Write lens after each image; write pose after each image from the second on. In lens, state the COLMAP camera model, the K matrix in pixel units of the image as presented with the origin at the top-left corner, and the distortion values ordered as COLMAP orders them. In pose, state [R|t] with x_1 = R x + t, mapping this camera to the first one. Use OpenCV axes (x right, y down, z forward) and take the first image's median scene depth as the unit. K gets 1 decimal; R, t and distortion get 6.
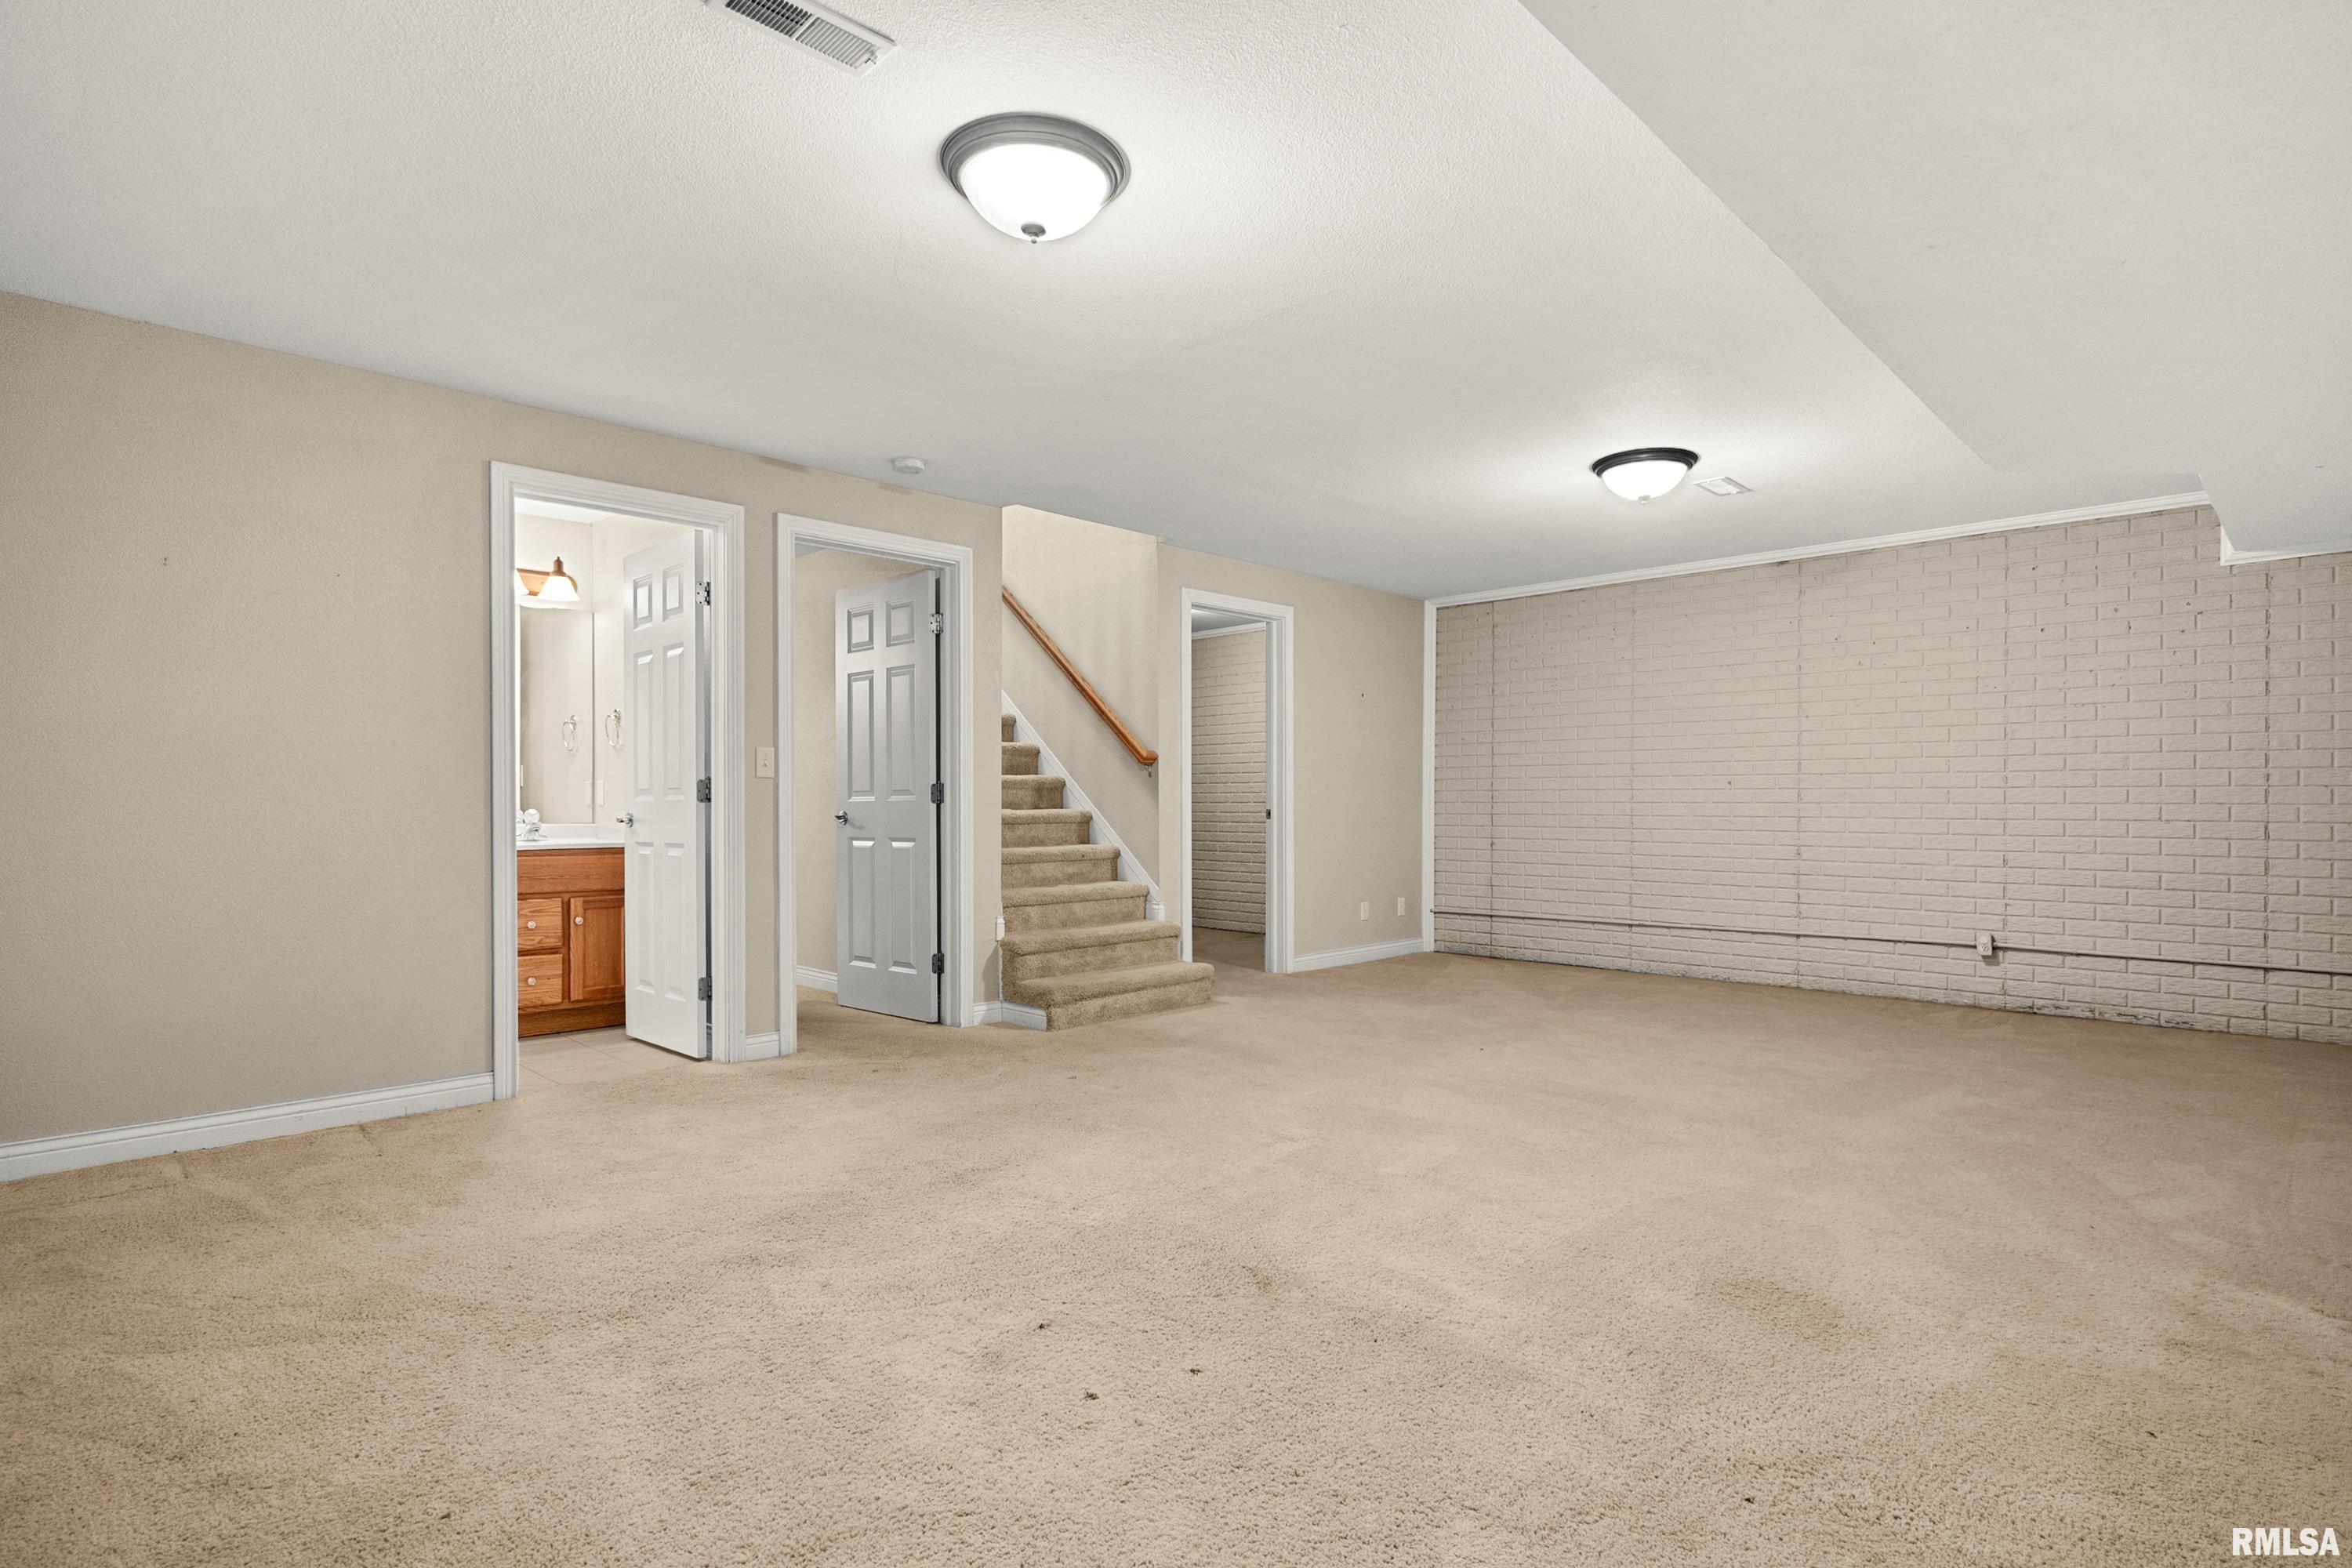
lens RADIAL K [[1180.9, 0, 1152.7], [0, 1180.9, 775.7], [0, 0, 1]] dist [-0.005014, 0.006777]
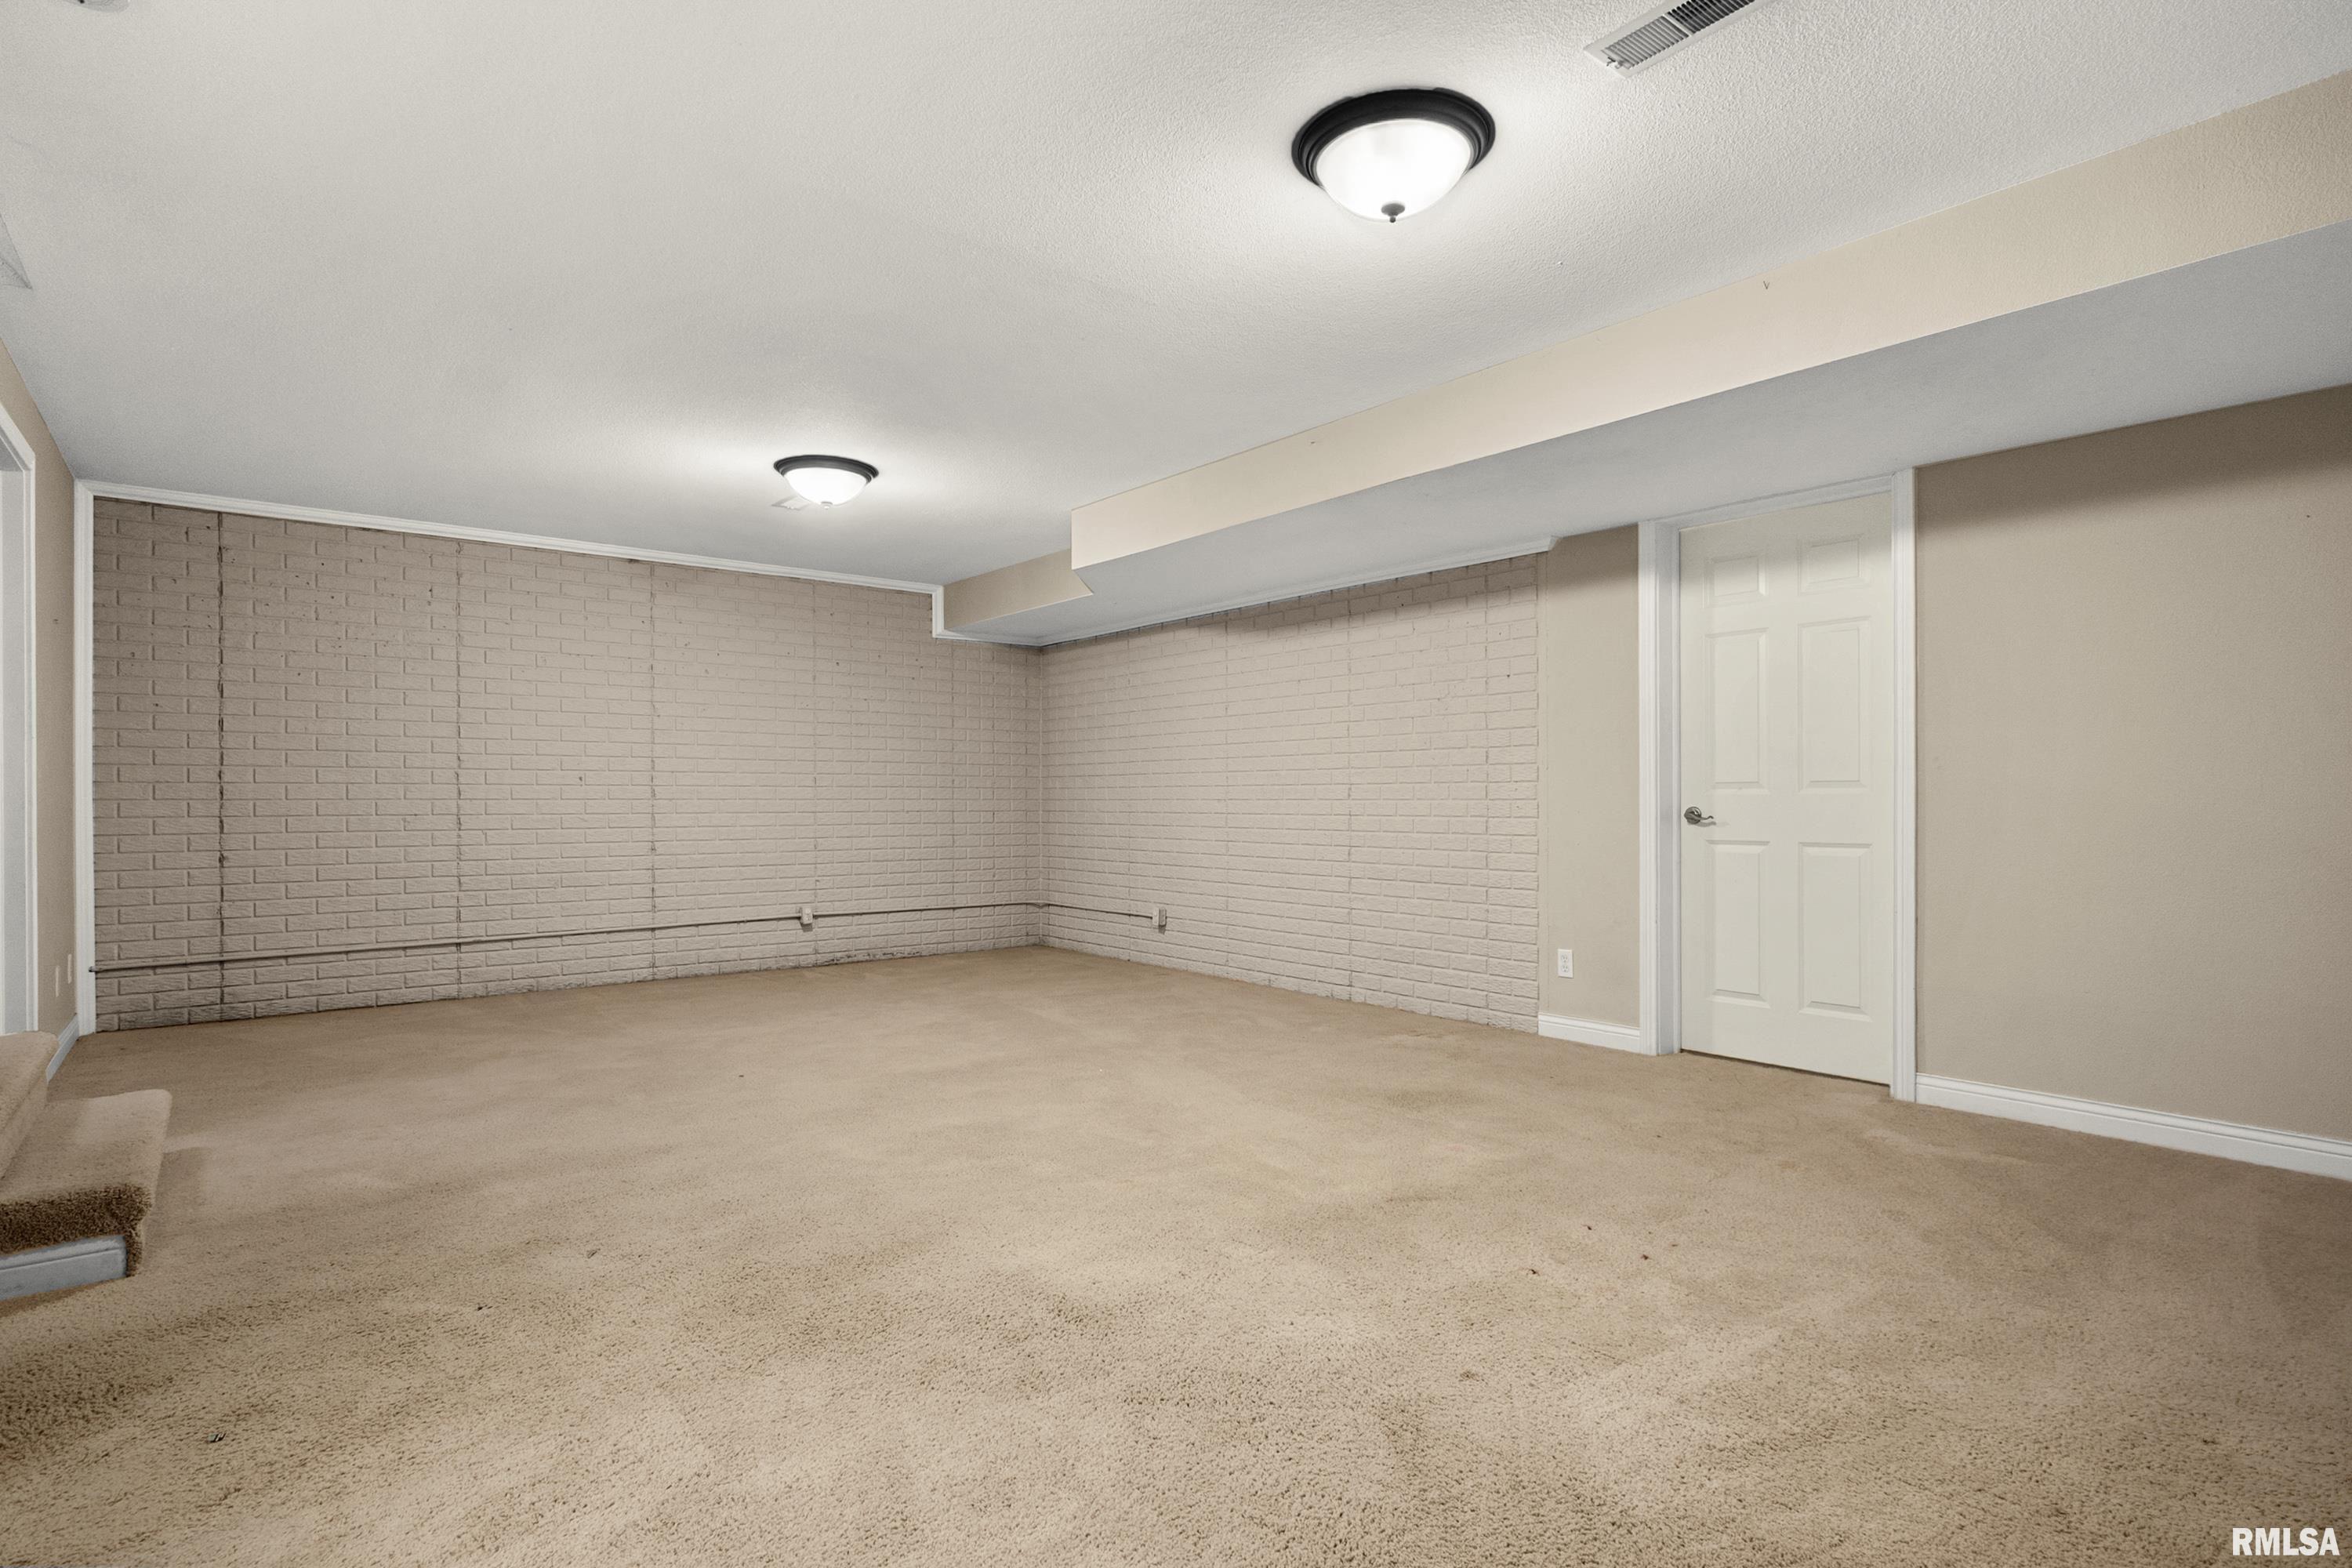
lens RADIAL K [[1180.9, 0, 1181.1], [0, 1180.9, 802.2], [0, 0, 1]] dist [-0.005014, 0.006777]
pose [[0.108866, 0.000761, 0.994056, -0.418885], [-0.016278, 0.999867, 0.001017, 0.016896], [-0.993923, -0.016292, 0.108864, 0.431403]]
